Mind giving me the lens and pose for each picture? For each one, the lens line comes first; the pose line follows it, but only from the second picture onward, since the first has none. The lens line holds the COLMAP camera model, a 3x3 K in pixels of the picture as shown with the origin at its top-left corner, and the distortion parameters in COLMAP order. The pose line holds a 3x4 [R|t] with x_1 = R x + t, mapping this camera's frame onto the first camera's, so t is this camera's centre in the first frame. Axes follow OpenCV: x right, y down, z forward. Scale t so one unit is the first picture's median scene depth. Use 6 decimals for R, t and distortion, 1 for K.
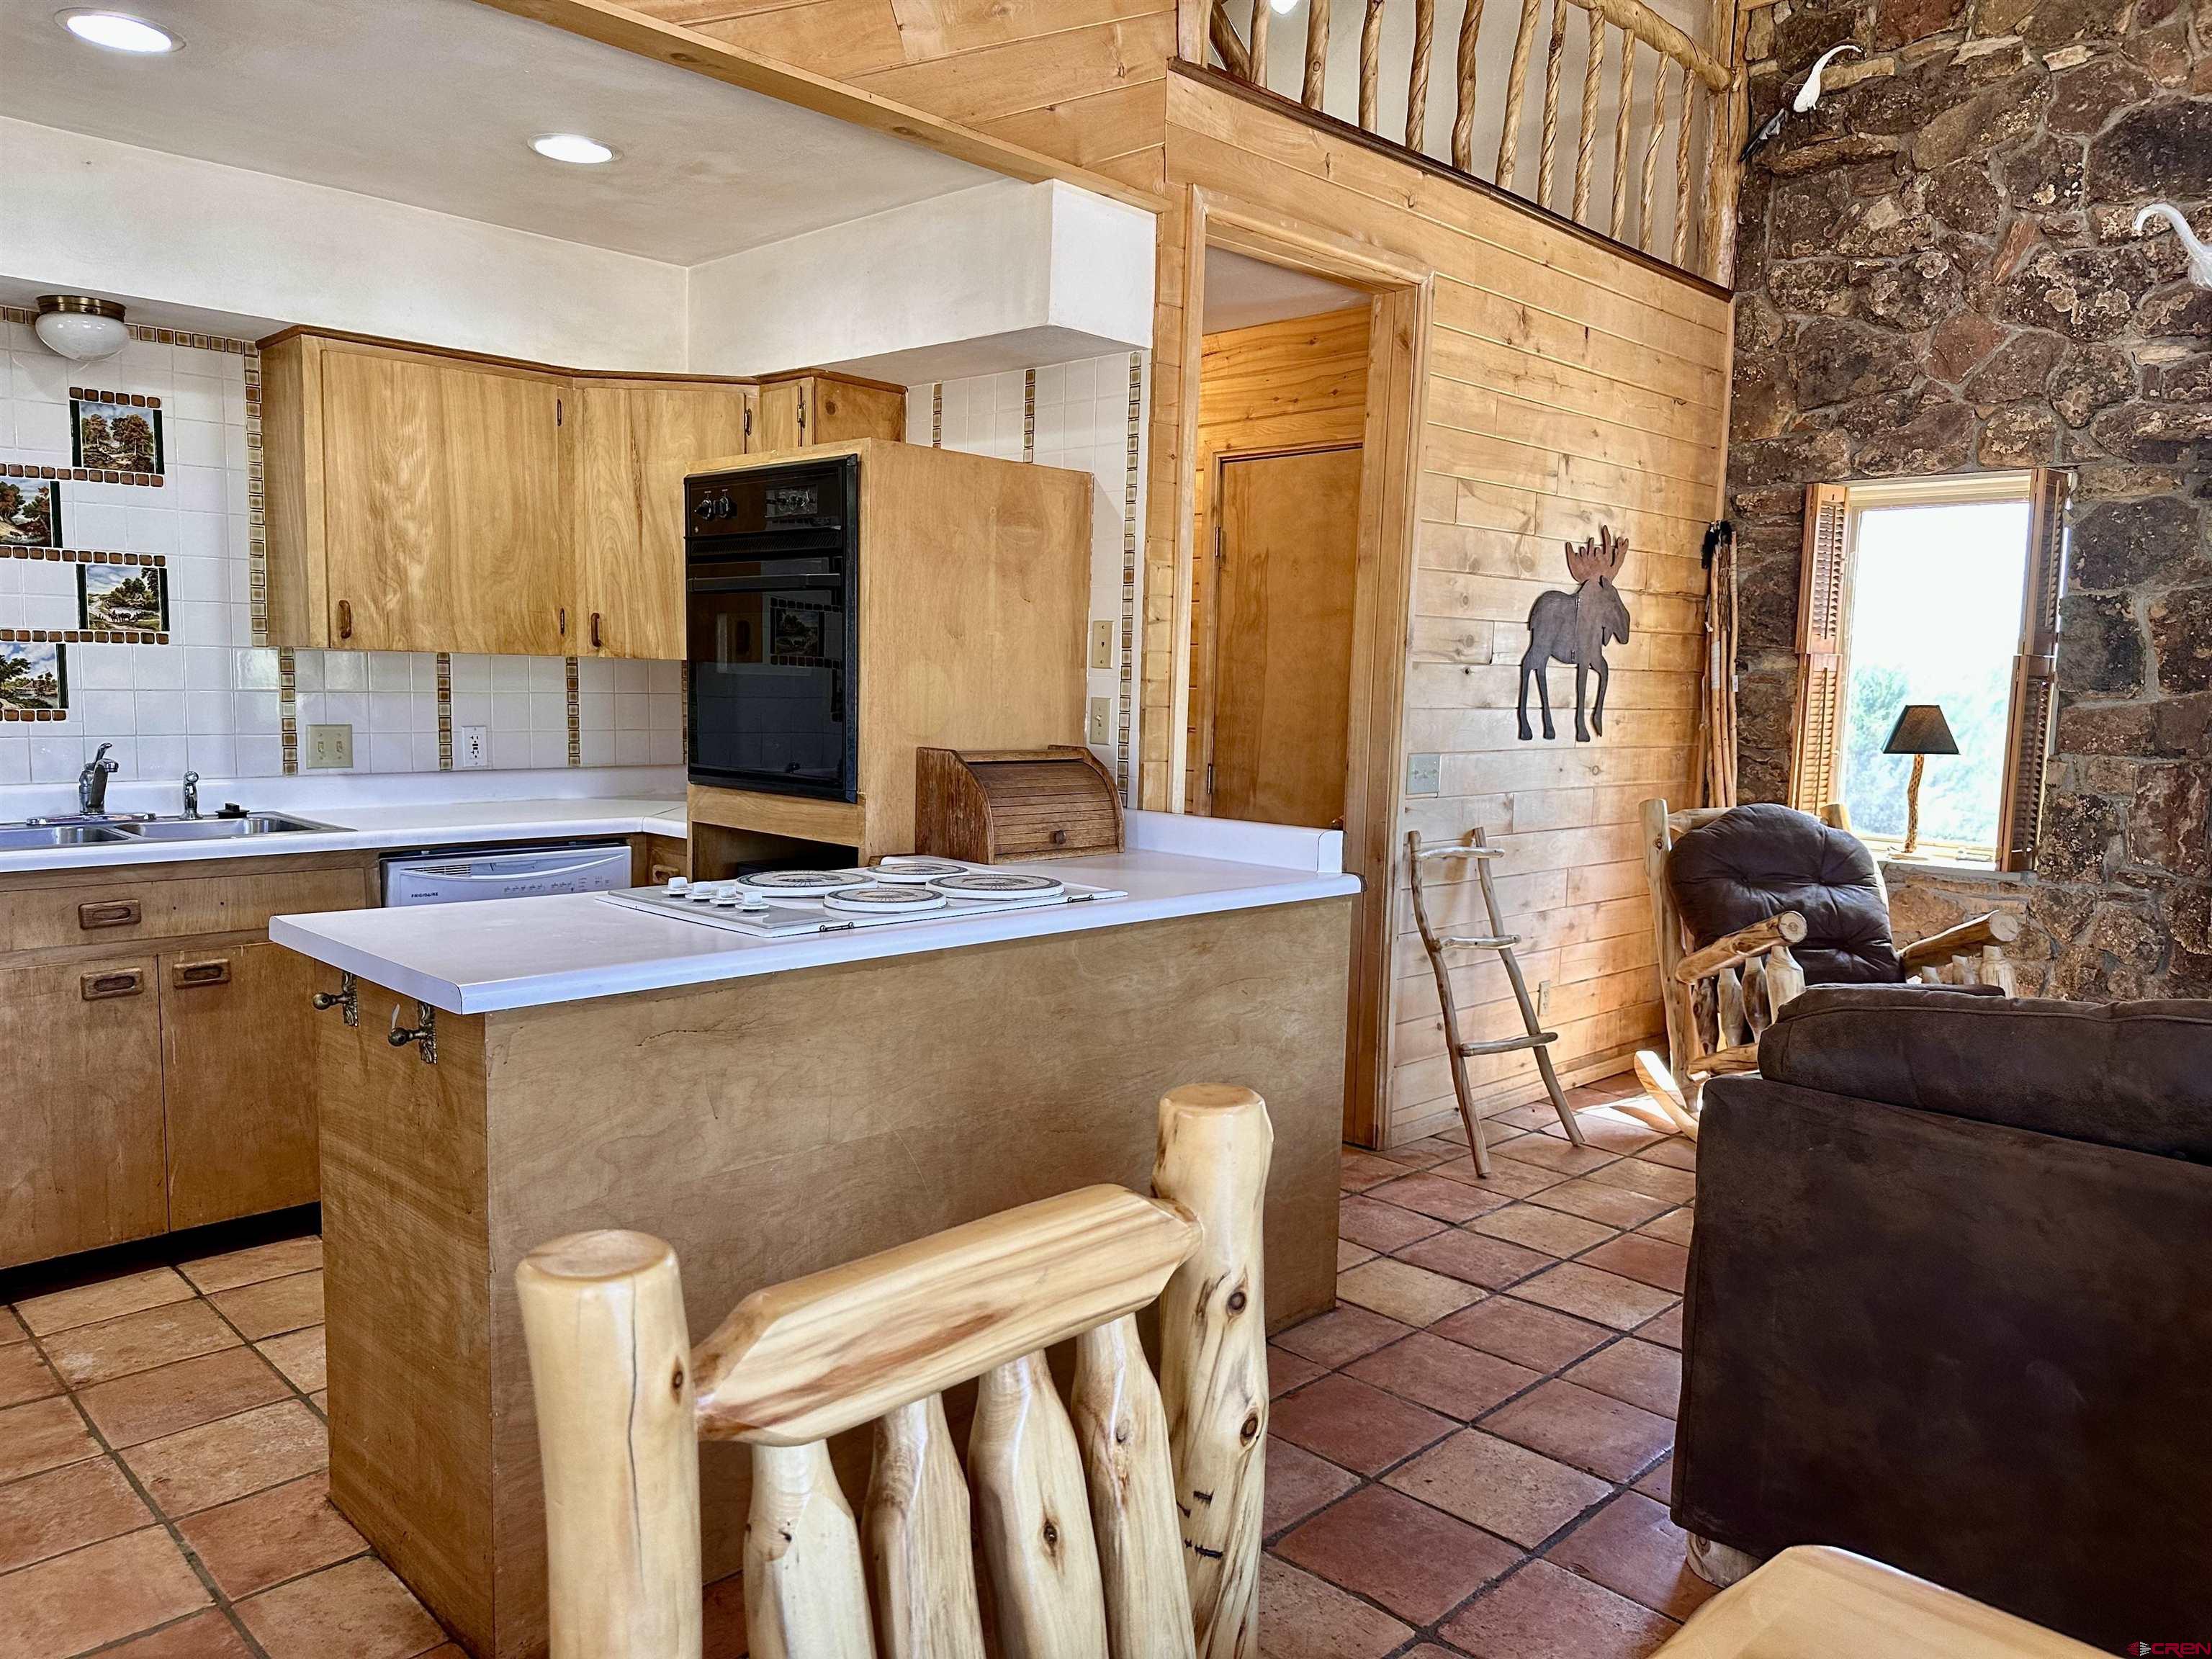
lens RADIAL K [[1558.8, 0, 1126.1], [0, 1558.8, 863.5], [0, 0, 1]] dist [0.034392, -0.052247]
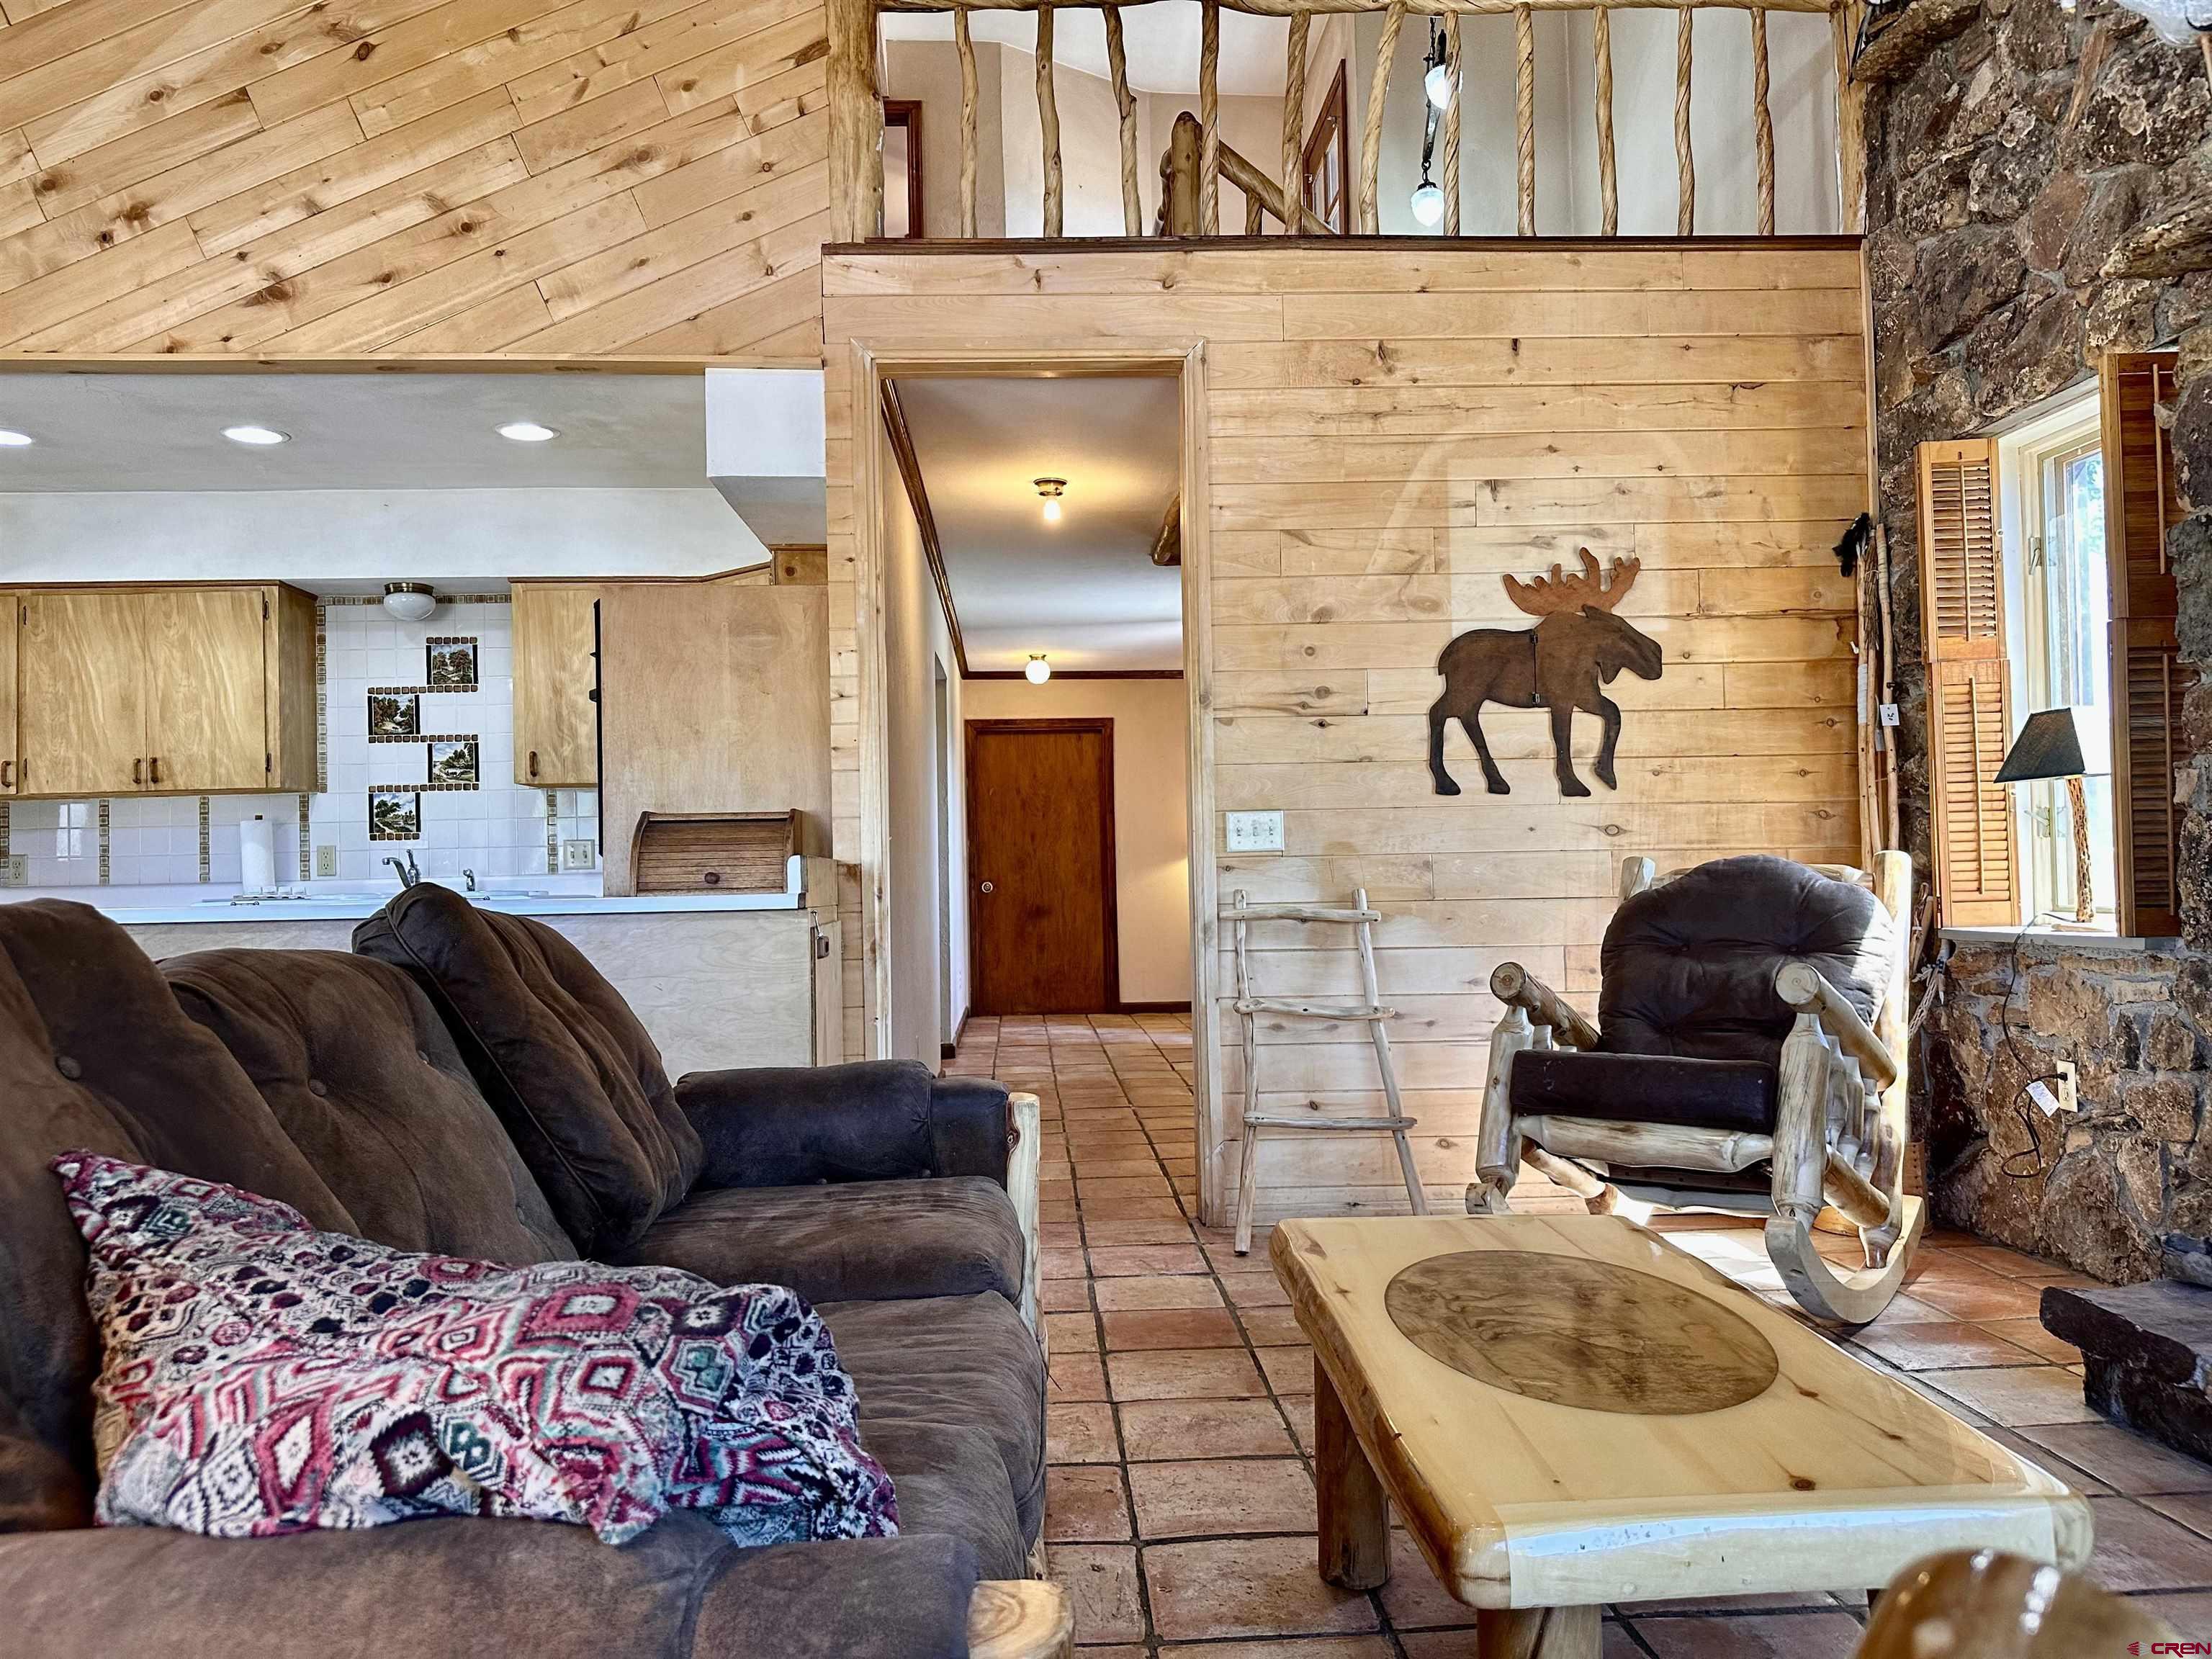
lens RADIAL K [[1558.8, 0, 1125.9], [0, 1558.8, 855.2], [0, 0, 1]] dist [0.034392, -0.052247]
pose [[0.744983, -0.053157, -0.664962, 0.889703], [-0.039317, 0.991588, -0.123316, 0.090548], [0.665924, 0.118013, 0.736626, 0.277318]]
